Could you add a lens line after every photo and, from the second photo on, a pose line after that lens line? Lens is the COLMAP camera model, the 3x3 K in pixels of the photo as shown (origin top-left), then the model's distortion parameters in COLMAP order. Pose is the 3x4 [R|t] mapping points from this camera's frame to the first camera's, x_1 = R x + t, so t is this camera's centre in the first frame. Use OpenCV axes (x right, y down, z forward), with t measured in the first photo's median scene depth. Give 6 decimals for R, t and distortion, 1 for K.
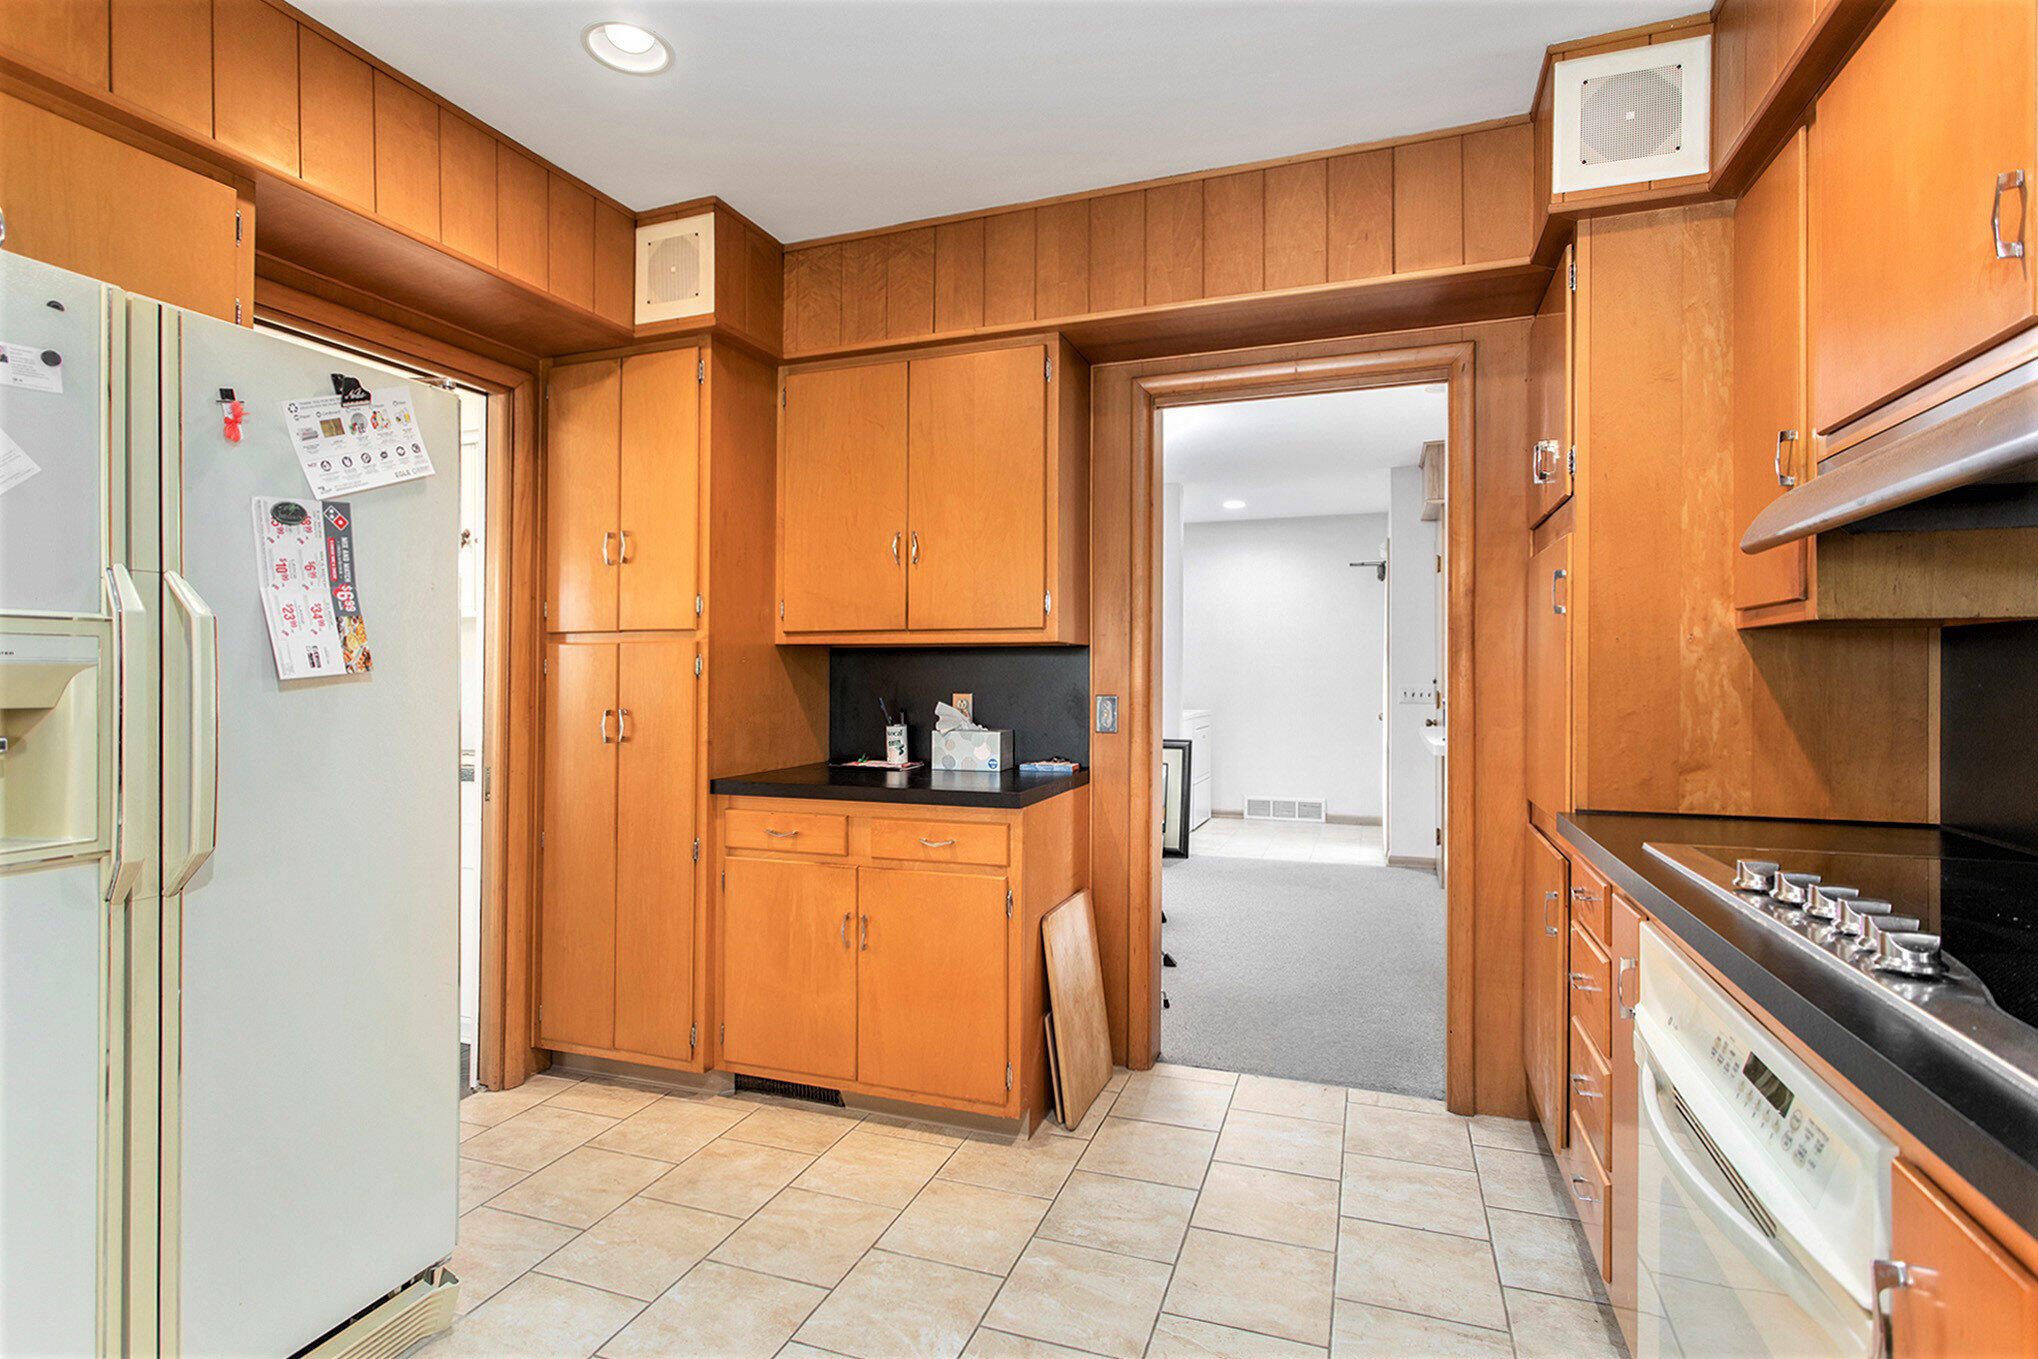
lens RADIAL K [[988.6, 0, 1011.5], [0, 988.6, 666.1], [0, 0, 1]] dist [-0.025889, 0.000387]
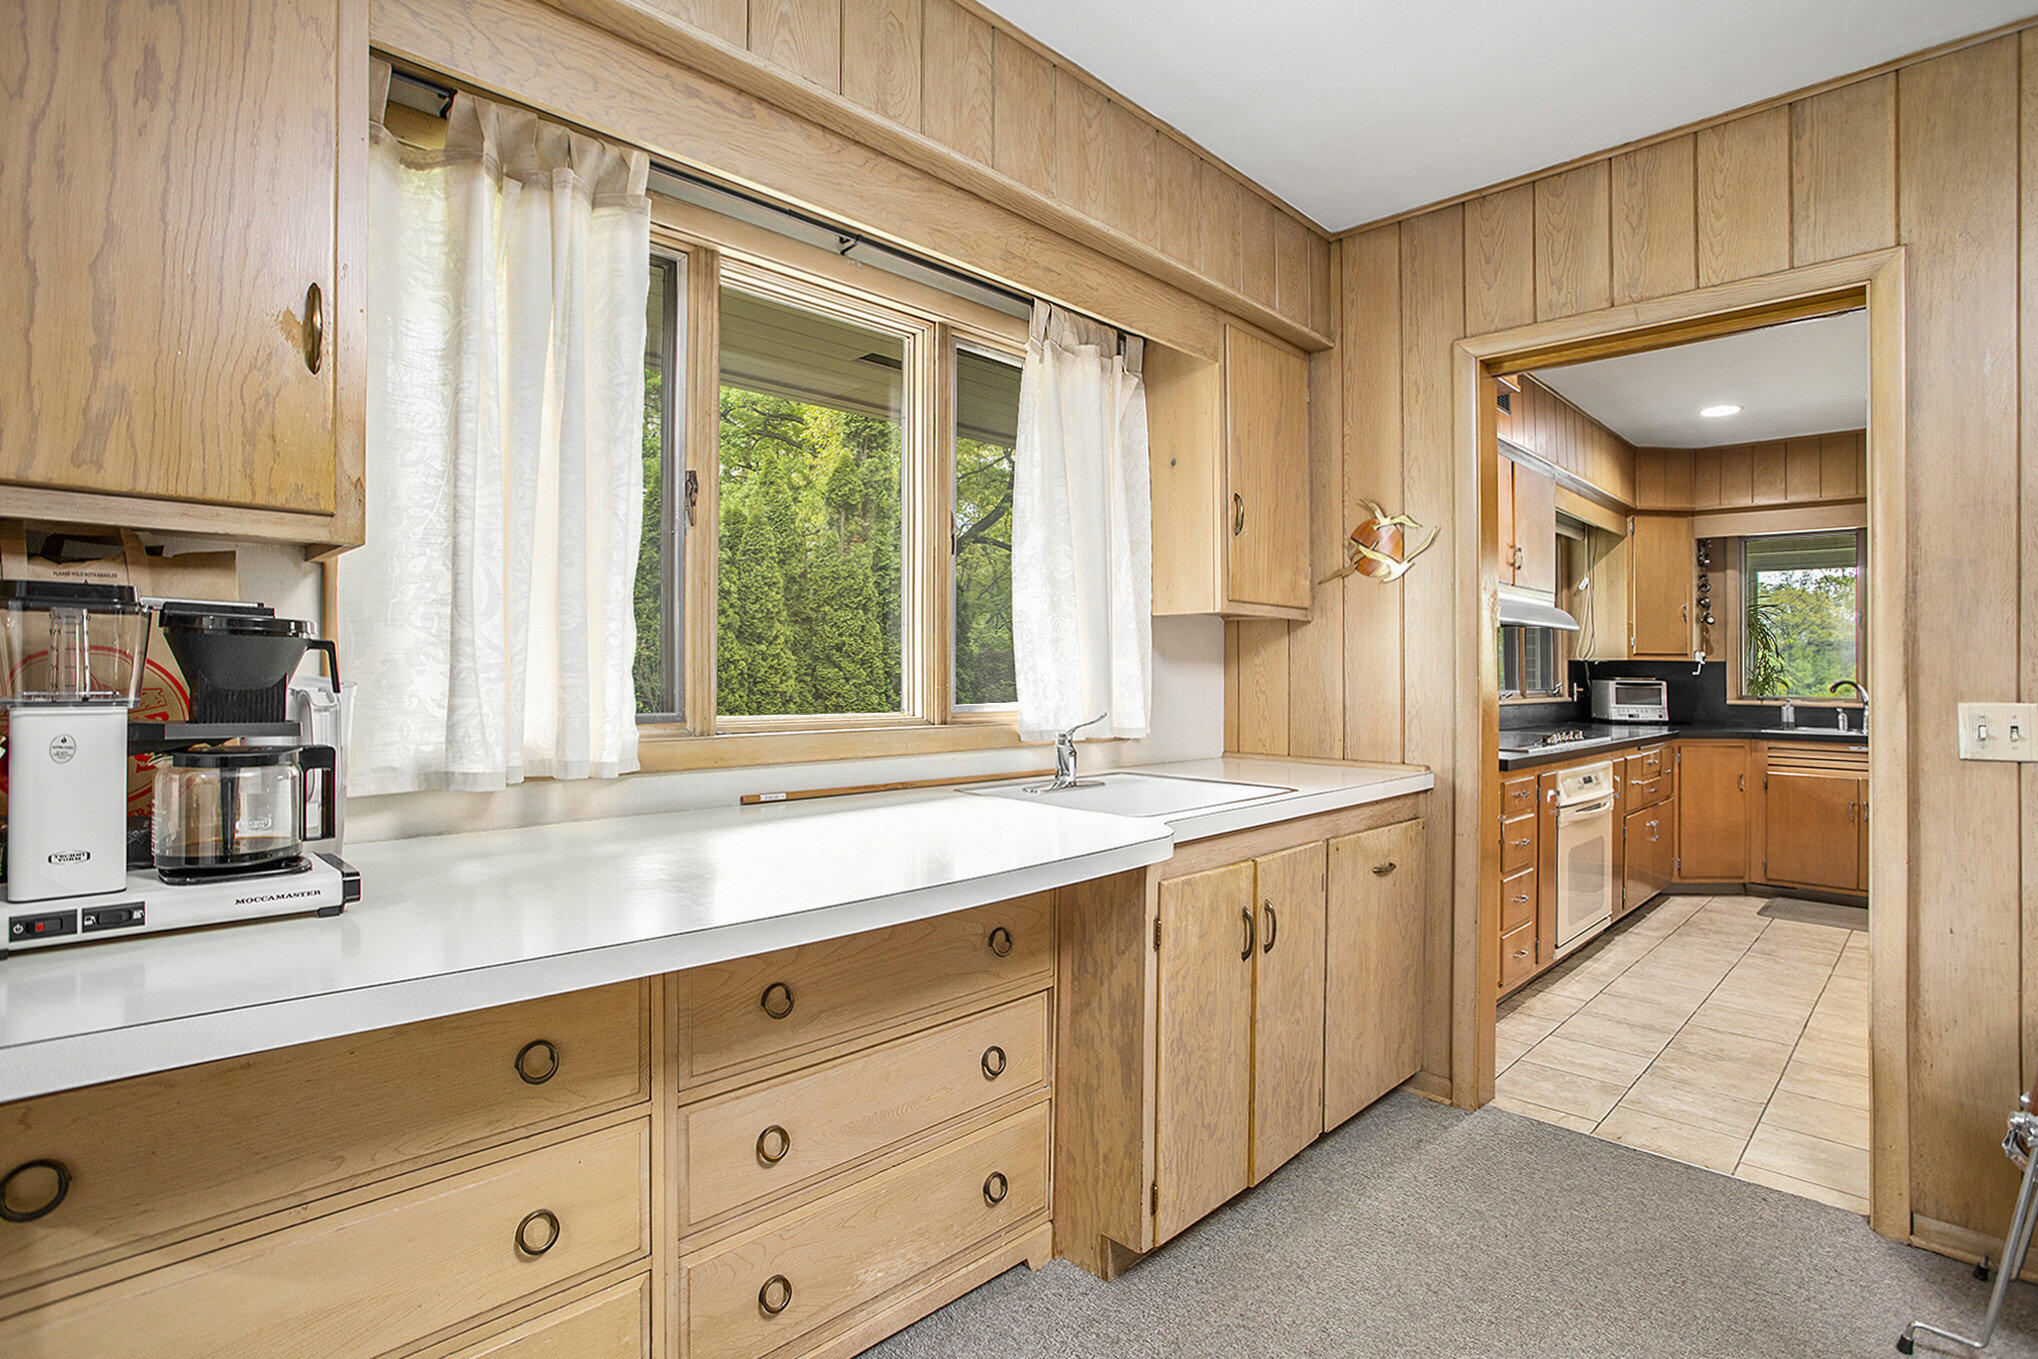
lens RADIAL K [[988.6, 0, 1011.5], [0, 988.6, 666.1], [0, 0, 1]] dist [-0.025889, 0.000387]
pose [[-0.907813, -0.002607, 0.419368, 0.799491], [-0.009224, 0.999863, -0.013751, 0.029771], [-0.419275, -0.016352, -0.907712, 3.621693]]
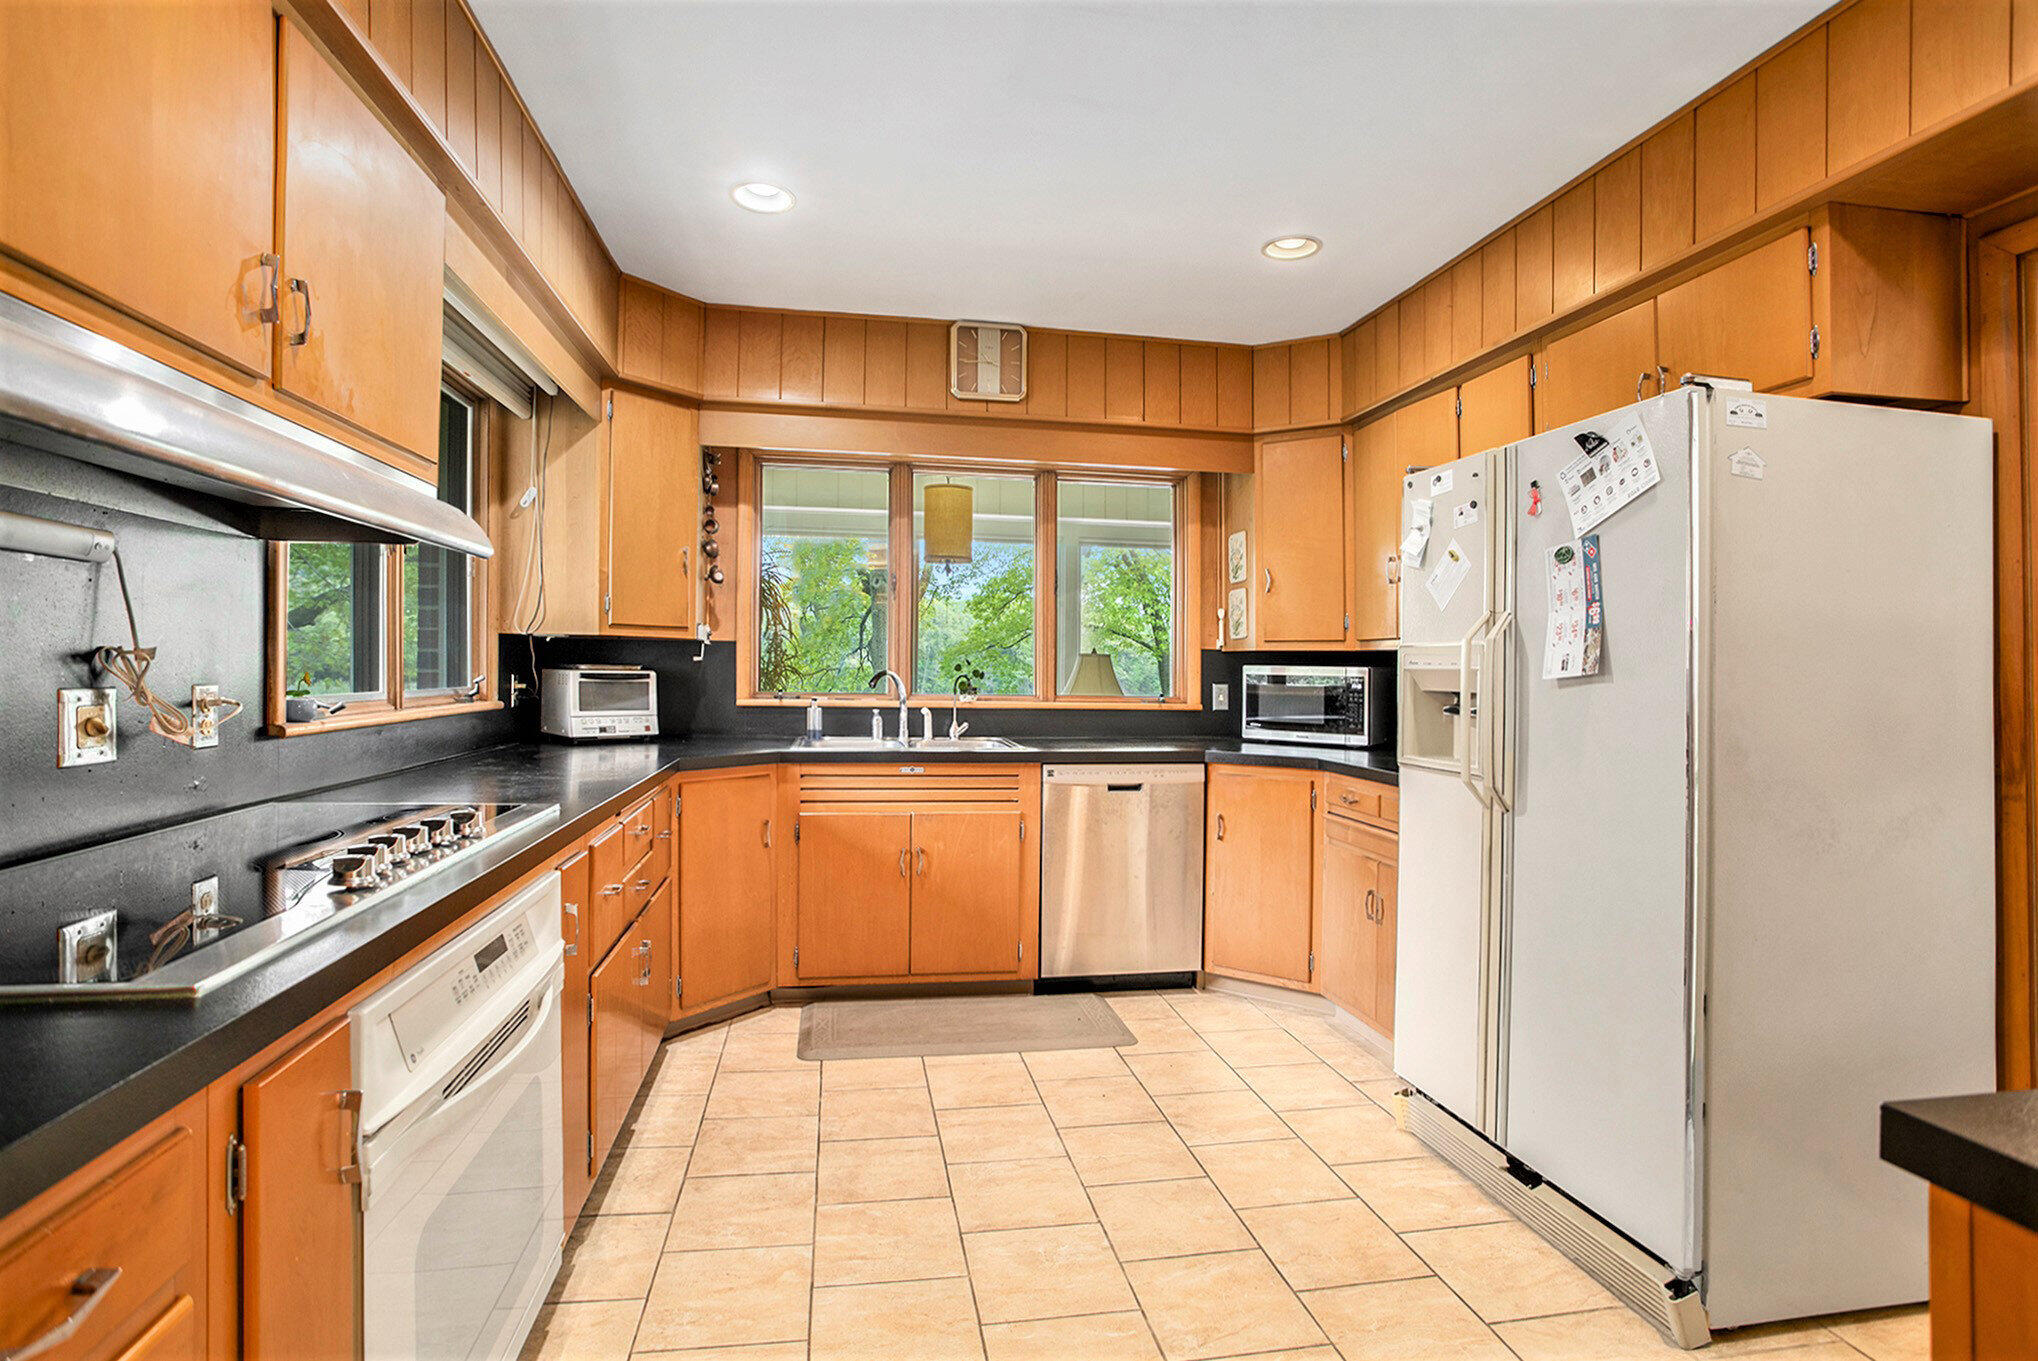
lens RADIAL K [[988.6, 0, 1011.5], [0, 988.6, 667.1], [0, 0, 1]] dist [-0.025889, 0.000387]
pose [[-0.862612, -0.010520, -0.505756, 0.556175], [-0.008851, 0.999945, -0.005705, 0.010622], [0.505788, -0.000445, -0.862658, 1.683191]]
